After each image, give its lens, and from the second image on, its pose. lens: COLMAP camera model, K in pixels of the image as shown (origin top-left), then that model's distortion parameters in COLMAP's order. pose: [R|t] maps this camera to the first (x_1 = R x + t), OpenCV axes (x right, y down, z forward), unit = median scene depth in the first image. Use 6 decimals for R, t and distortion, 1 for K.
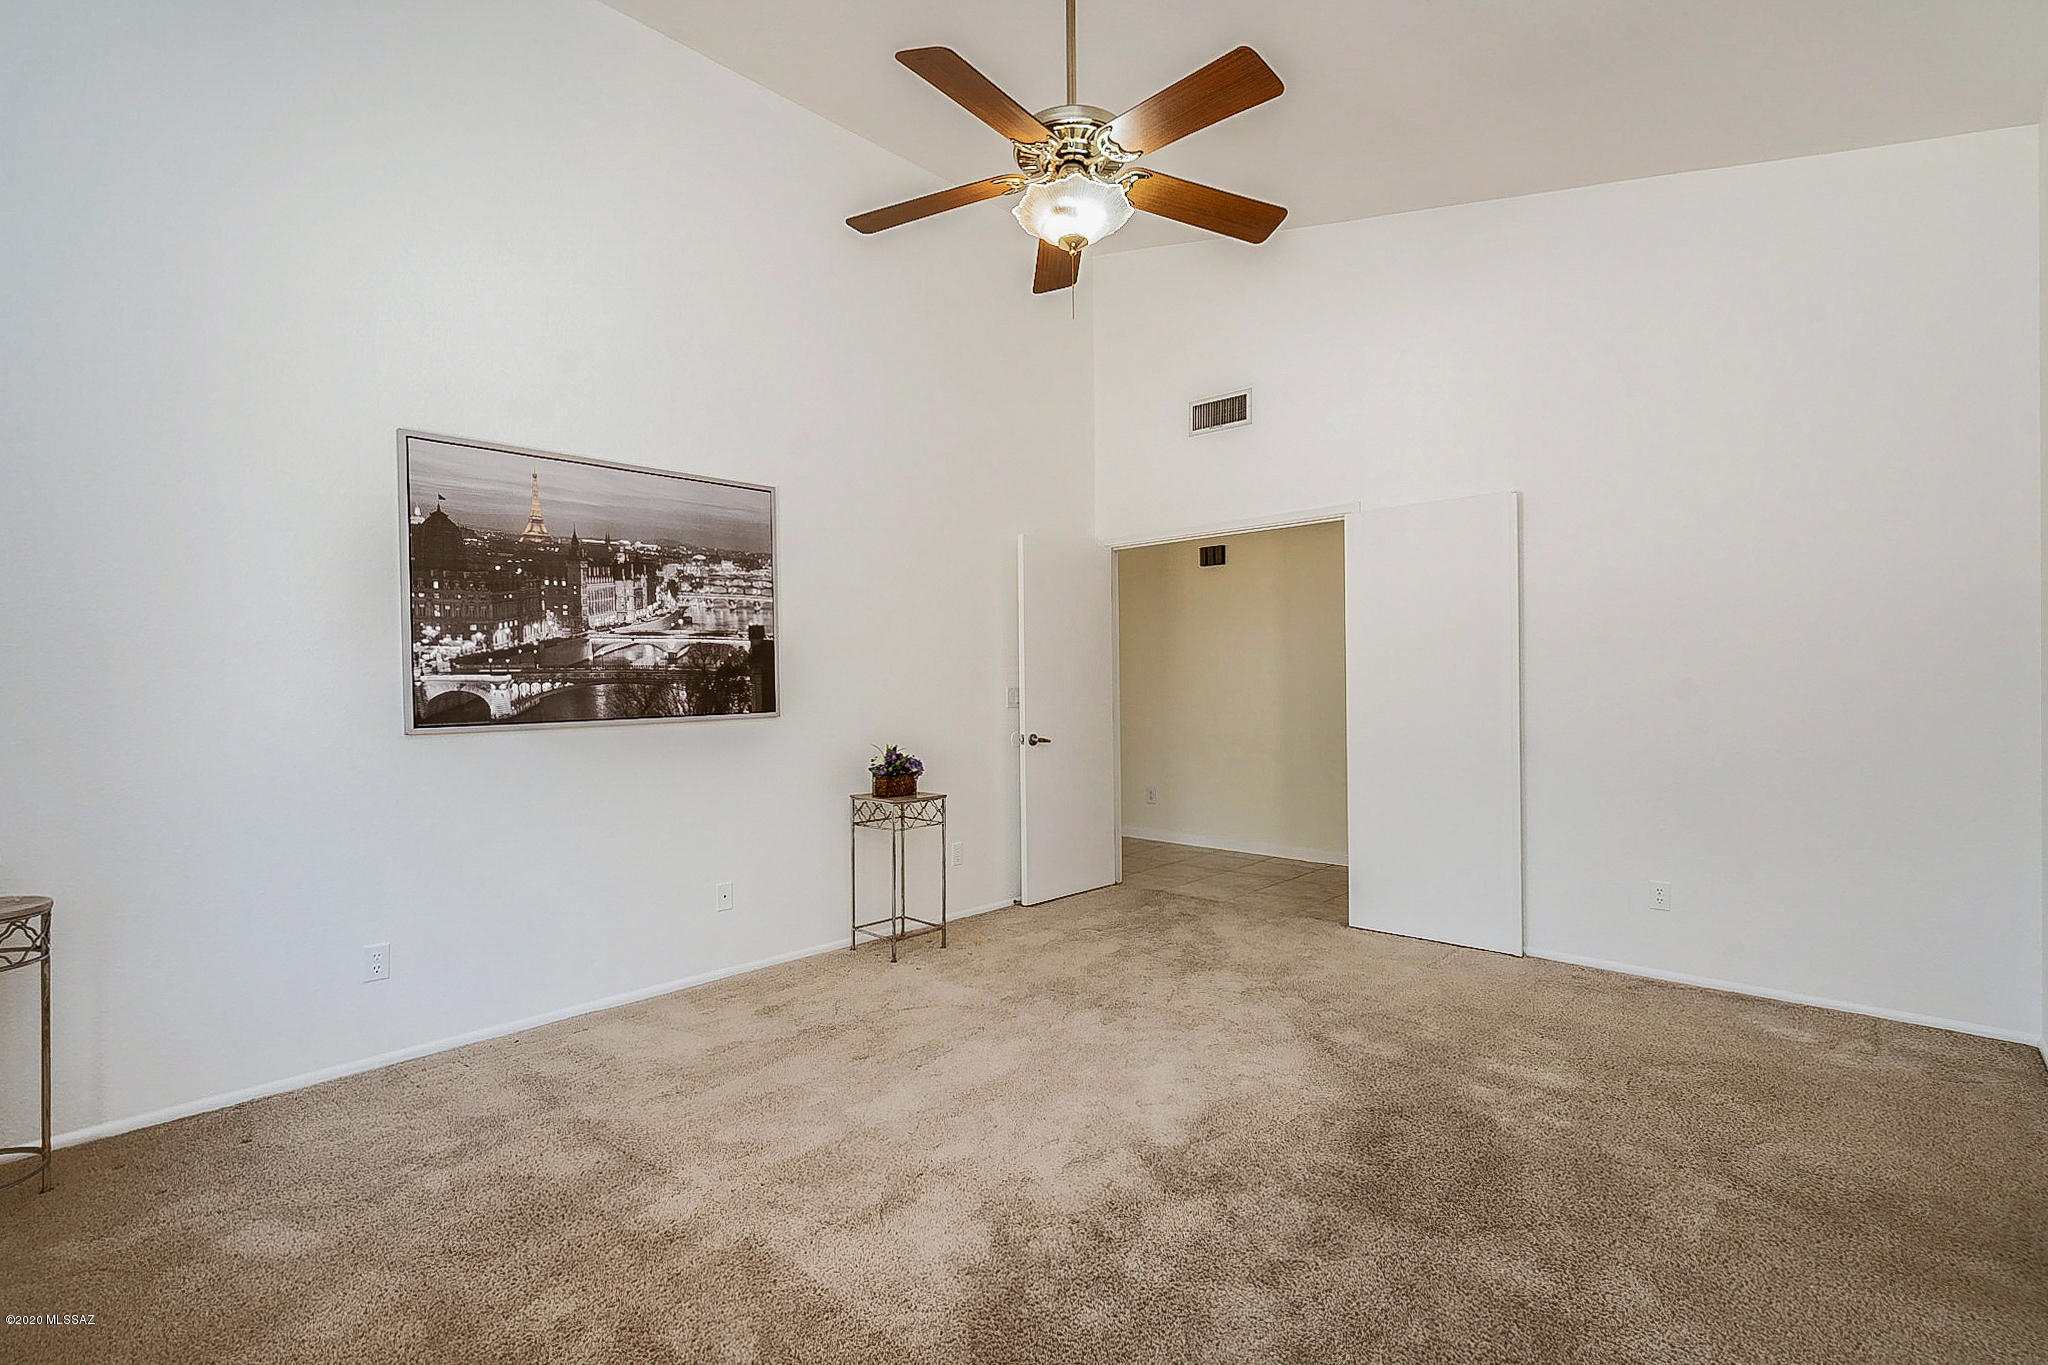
lens RADIAL K [[928.5, 0, 1027.1], [0, 928.5, 717.3], [0, 0, 1]] dist [-0.000309, 0.000202]
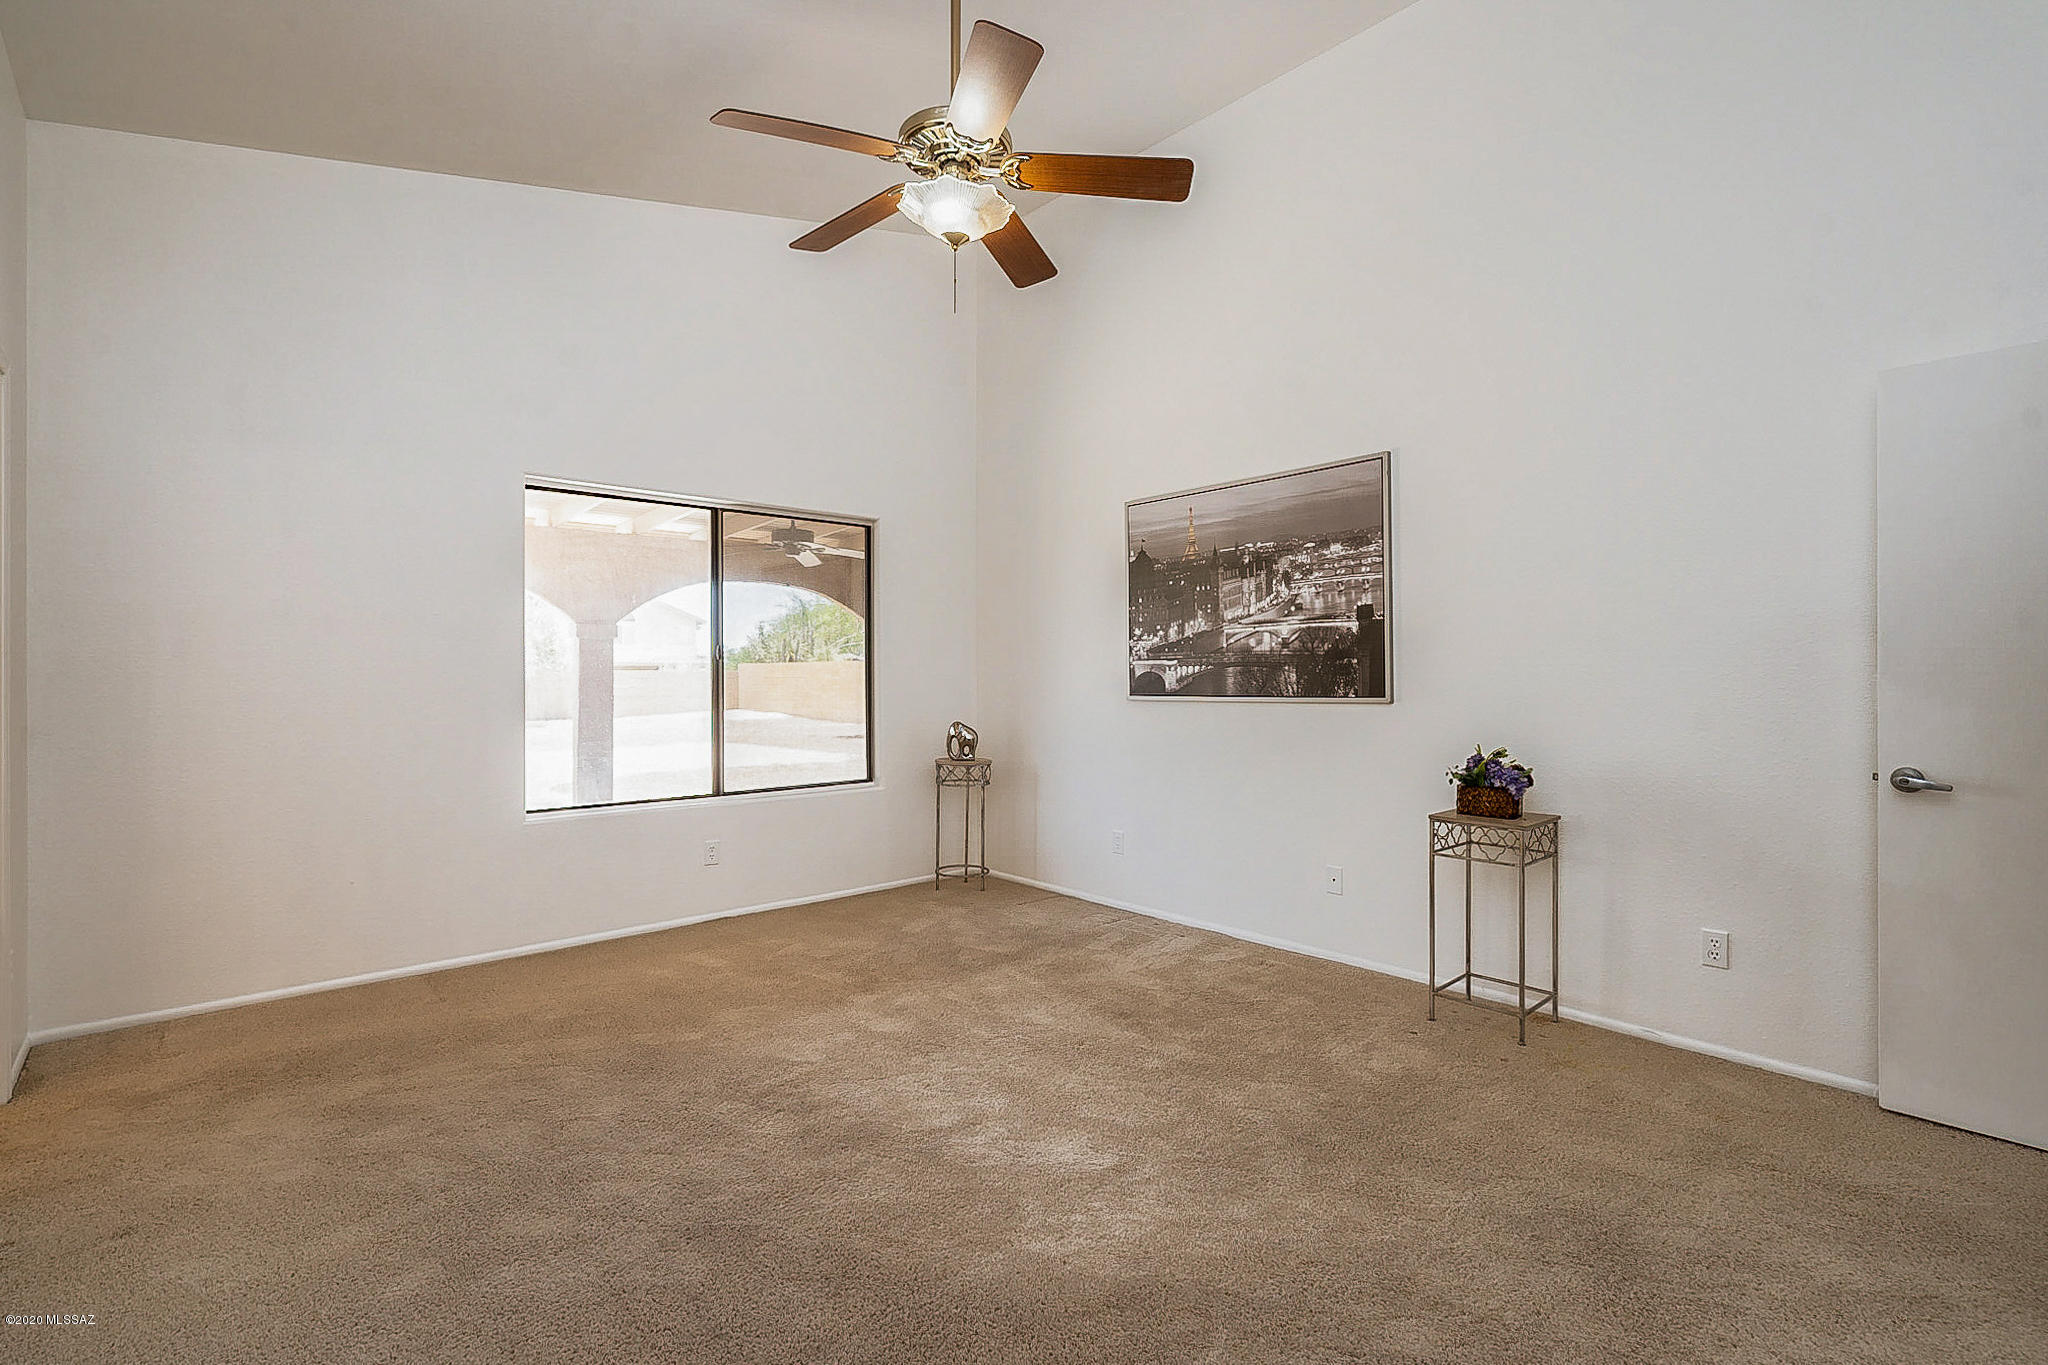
lens RADIAL K [[935.7, 0, 1031.3], [0, 935.7, 694.3], [0, 0, 1]] dist [-0.003043, 0.000762]
pose [[-0.088715, 0.050356, -0.994783, 0.755056], [-0.015475, 0.998531, 0.051926, -0.057440], [0.995937, 0.020001, -0.087806, 0.820434]]
